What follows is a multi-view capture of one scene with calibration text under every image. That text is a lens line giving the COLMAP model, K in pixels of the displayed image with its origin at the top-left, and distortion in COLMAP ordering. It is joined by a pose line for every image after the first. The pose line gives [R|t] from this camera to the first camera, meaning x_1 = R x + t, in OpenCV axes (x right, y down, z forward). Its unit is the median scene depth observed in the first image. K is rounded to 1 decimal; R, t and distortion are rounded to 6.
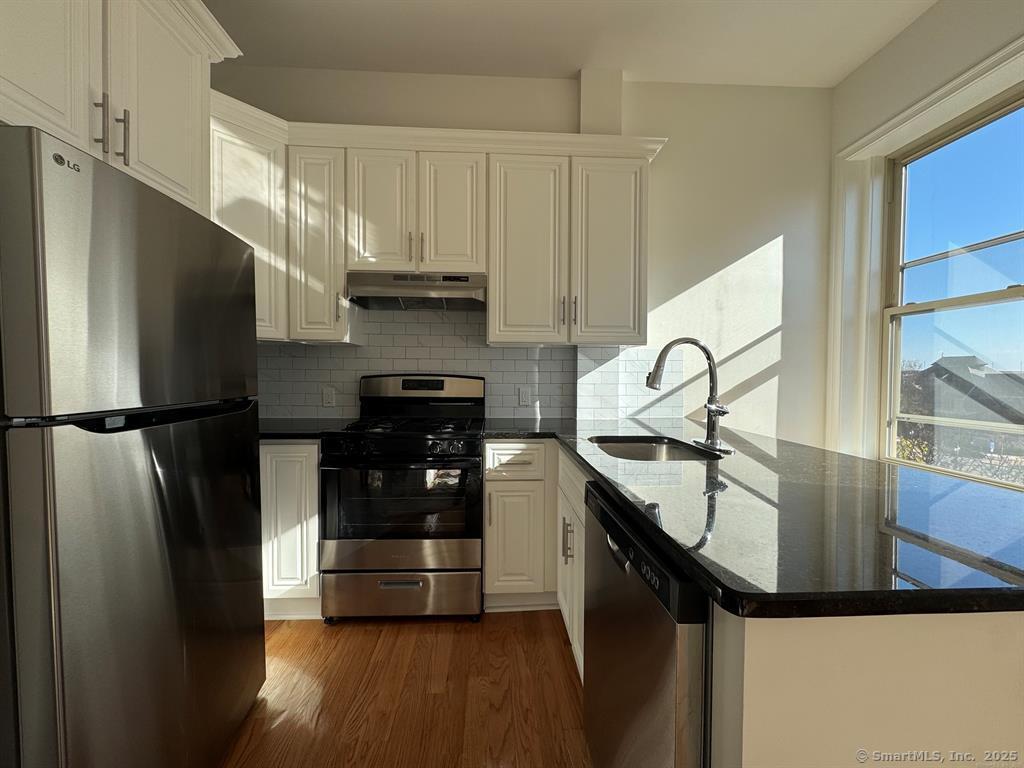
lens RADIAL K [[408.9, 0, 509.1], [0, 408.9, 384.2], [0, 0, 1]] dist [-0.000769, -0.000610]
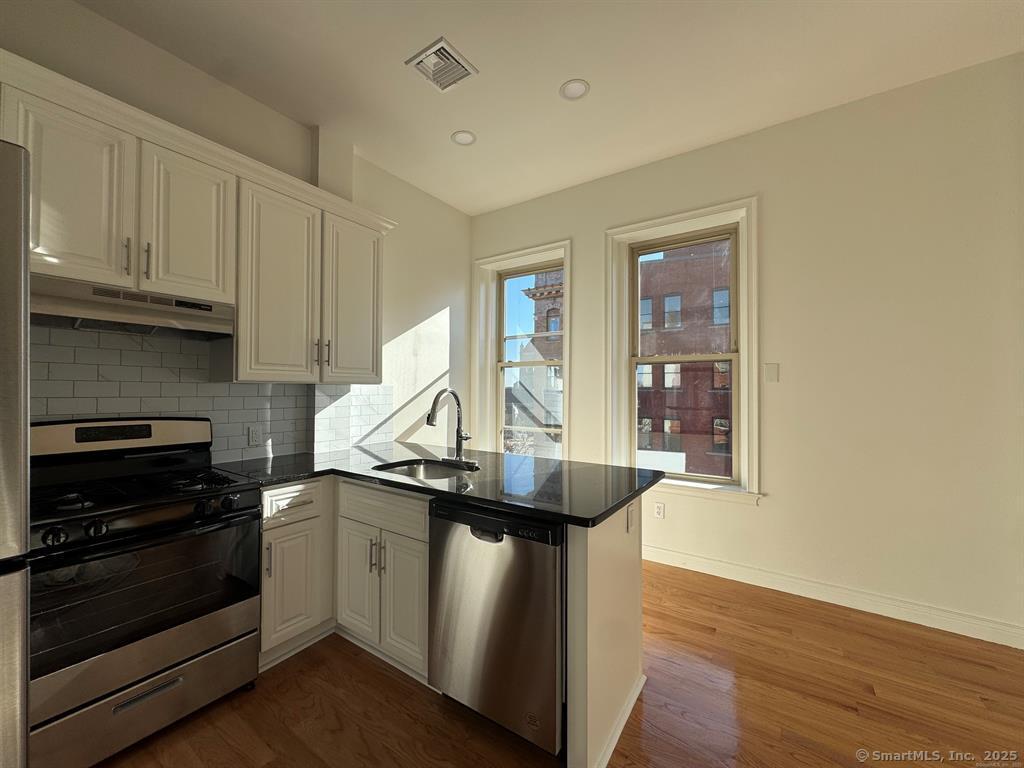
lens RADIAL K [[408.9, 0, 508.6], [0, 408.9, 387.5], [0, 0, 1]] dist [-0.000769, -0.000610]
pose [[0.602939, 0.002808, 0.797782, -0.382756], [0.018813, 0.999666, -0.017736, -0.056265], [-0.797565, 0.025702, 0.602685, -0.026302]]
